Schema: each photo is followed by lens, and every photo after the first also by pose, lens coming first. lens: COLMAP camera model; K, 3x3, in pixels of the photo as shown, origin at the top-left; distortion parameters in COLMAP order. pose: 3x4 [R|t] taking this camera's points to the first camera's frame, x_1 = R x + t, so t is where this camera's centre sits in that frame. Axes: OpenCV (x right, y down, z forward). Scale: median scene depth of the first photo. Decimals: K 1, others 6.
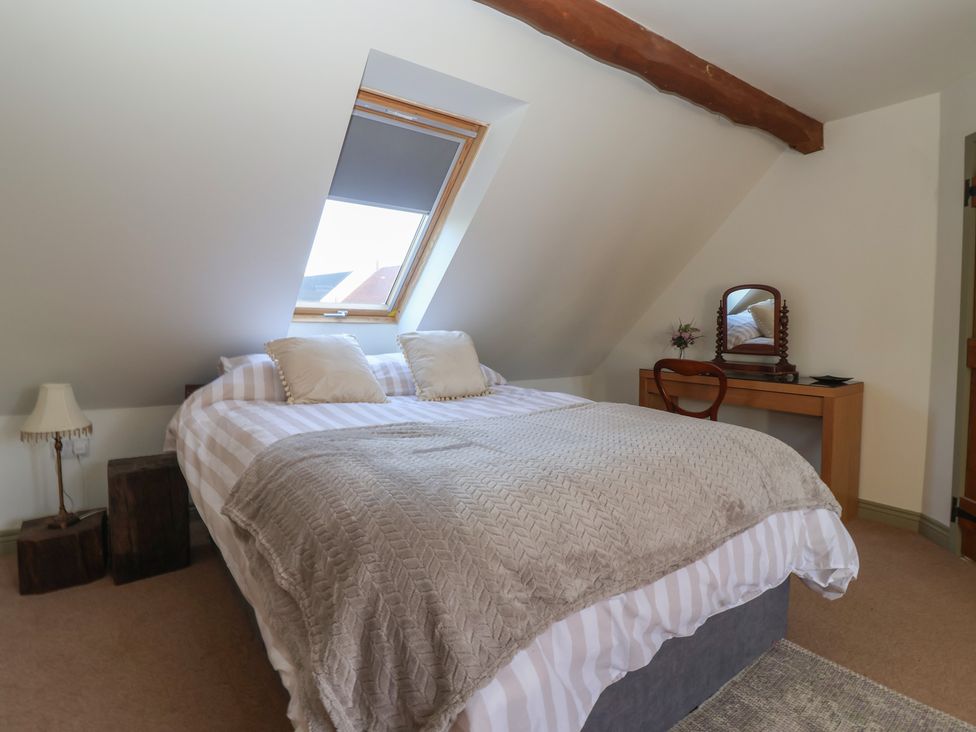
lens RADIAL K [[515.1, 0, 478.6], [0, 515.1, 348.4], [0, 0, 1]] dist [-0.012862, -0.001748]
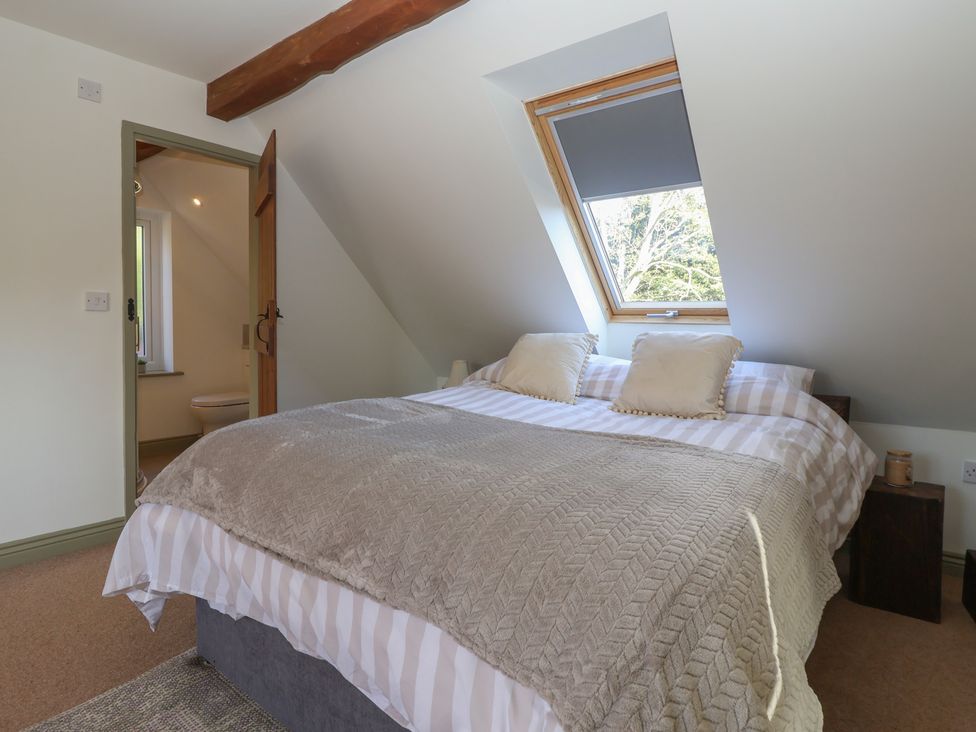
lens RADIAL K [[515.1, 0, 478.6], [0, 515.1, 348.4], [0, 0, 1]] dist [-0.012862, -0.001748]
pose [[0.292669, 0.033782, -0.955617, 0.639391], [-0.051138, 0.998499, 0.019636, -0.007364], [0.954845, 0.043121, 0.293957, 0.502393]]
